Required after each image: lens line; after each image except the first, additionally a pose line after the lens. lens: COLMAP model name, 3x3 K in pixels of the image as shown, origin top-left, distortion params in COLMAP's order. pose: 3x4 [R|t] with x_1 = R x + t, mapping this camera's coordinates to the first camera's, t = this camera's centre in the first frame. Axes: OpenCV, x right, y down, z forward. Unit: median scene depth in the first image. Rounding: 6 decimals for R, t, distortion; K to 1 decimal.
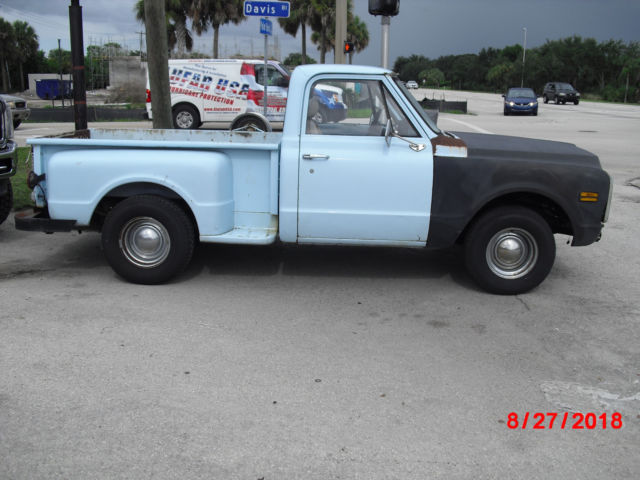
lens RADIAL K [[666.2, 0, 323.5], [0, 666.2, 241.2], [0, 0, 1]] dist [-0.229998, 0.264237]
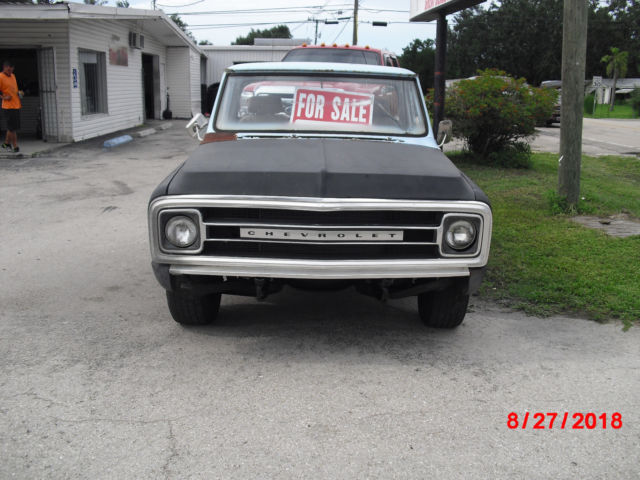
lens RADIAL K [[666.2, 0, 323.5], [0, 666.2, 241.2], [0, 0, 1]] dist [-0.229998, 0.264237]
pose [[0.030004, 0.210841, -0.977060, 1.155653], [-0.247353, 0.948663, 0.197117, -0.240980], [0.968461, 0.235764, 0.080616, 1.127640]]
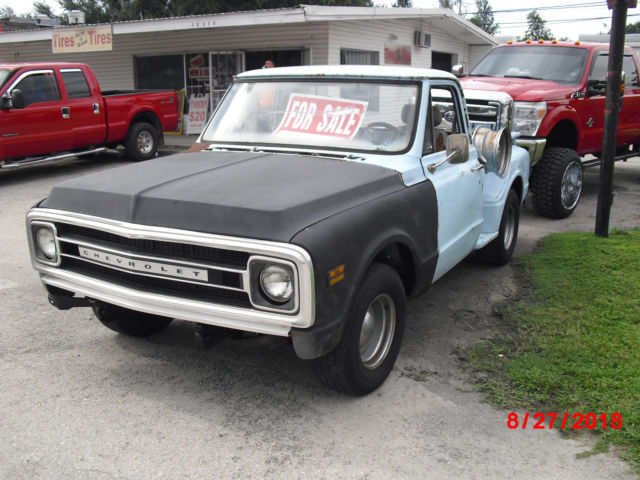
lens RADIAL K [[666.2, 0, 323.5], [0, 666.2, 241.2], [0, 0, 1]] dist [-0.229998, 0.264237]
pose [[-0.485254, 0.189586, -0.853573, 0.913927], [-0.208222, 0.923070, 0.323395, -0.372377], [0.849219, 0.334661, -0.408447, 1.592026]]
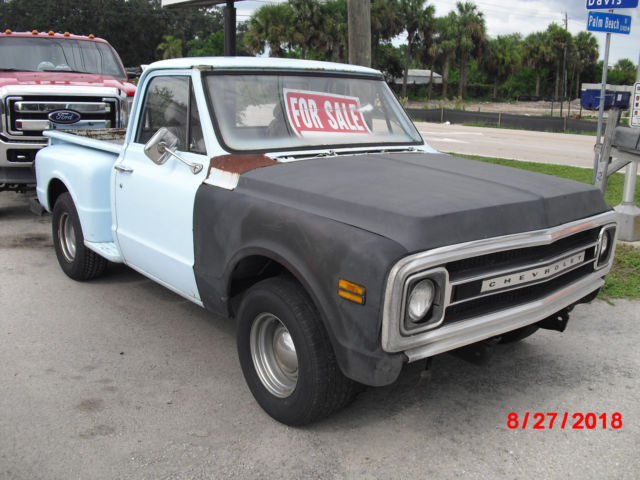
lens RADIAL K [[666.2, 0, 323.5], [0, 666.2, 241.2], [0, 0, 1]] dist [-0.229998, 0.264237]
pose [[0.656457, 0.170920, -0.734746, 0.765552], [-0.183195, 0.980957, 0.064520, -0.135539], [0.731782, 0.092247, 0.675267, 0.624408]]
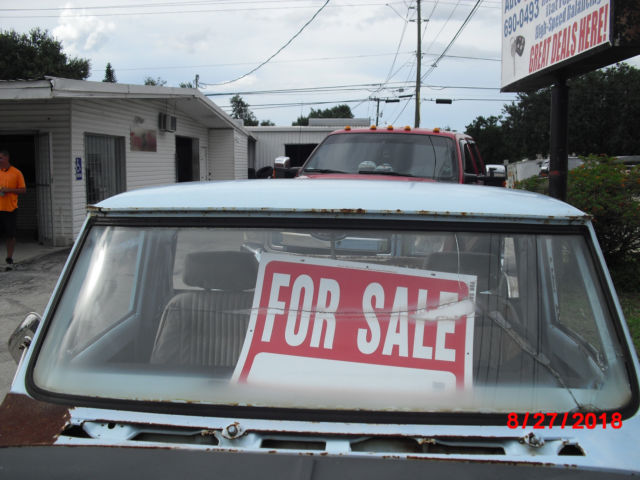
lens RADIAL K [[666.2, 0, 323.5], [0, 666.2, 241.2], [0, 0, 1]] dist [-0.229998, 0.264237]
pose [[-0.064266, 0.096041, -0.993301, 0.488560], [-0.236363, 0.965571, 0.108652, -0.312873], [0.969537, 0.241762, -0.039353, 1.158483]]
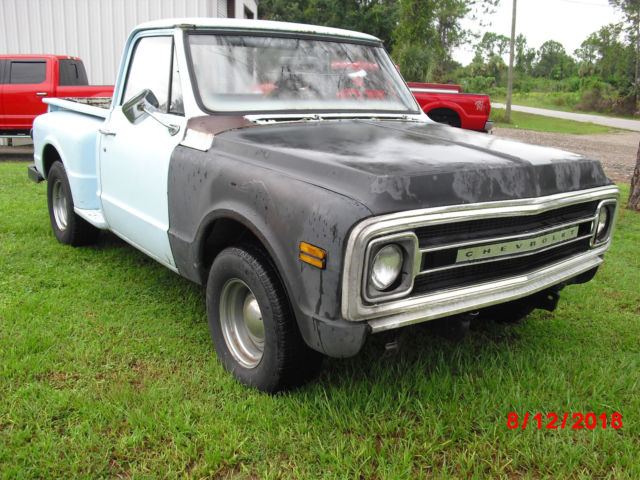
lens RADIAL K [[666.2, 0, 323.5], [0, 666.2, 241.2], [0, 0, 1]] dist [-0.229998, 0.264237]
pose [[0.621636, 0.205015, -0.756001, 0.776756], [-0.206765, 0.973857, 0.094078, -0.125041], [0.755525, 0.097832, 0.647774, 0.683267]]
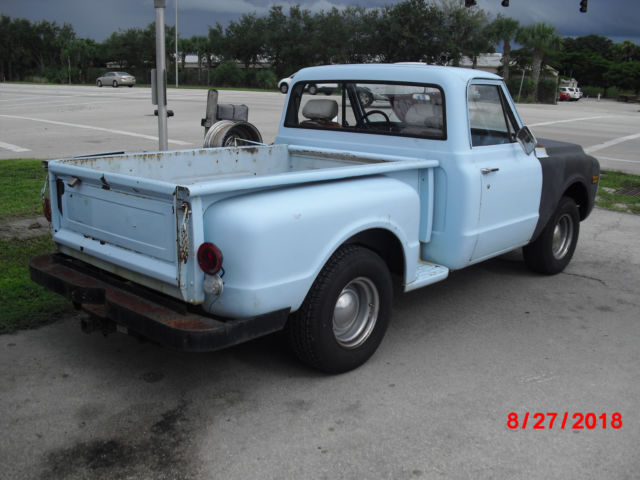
lens RADIAL K [[666.2, 0, 323.5], [0, 666.2, 241.2], [0, 0, 1]] dist [-0.229998, 0.264237]
pose [[0.663710, -0.182369, 0.725417, -0.828851], [0.161734, 0.981870, 0.098864, -0.156012], [-0.730295, 0.051708, 0.681172, 0.545747]]
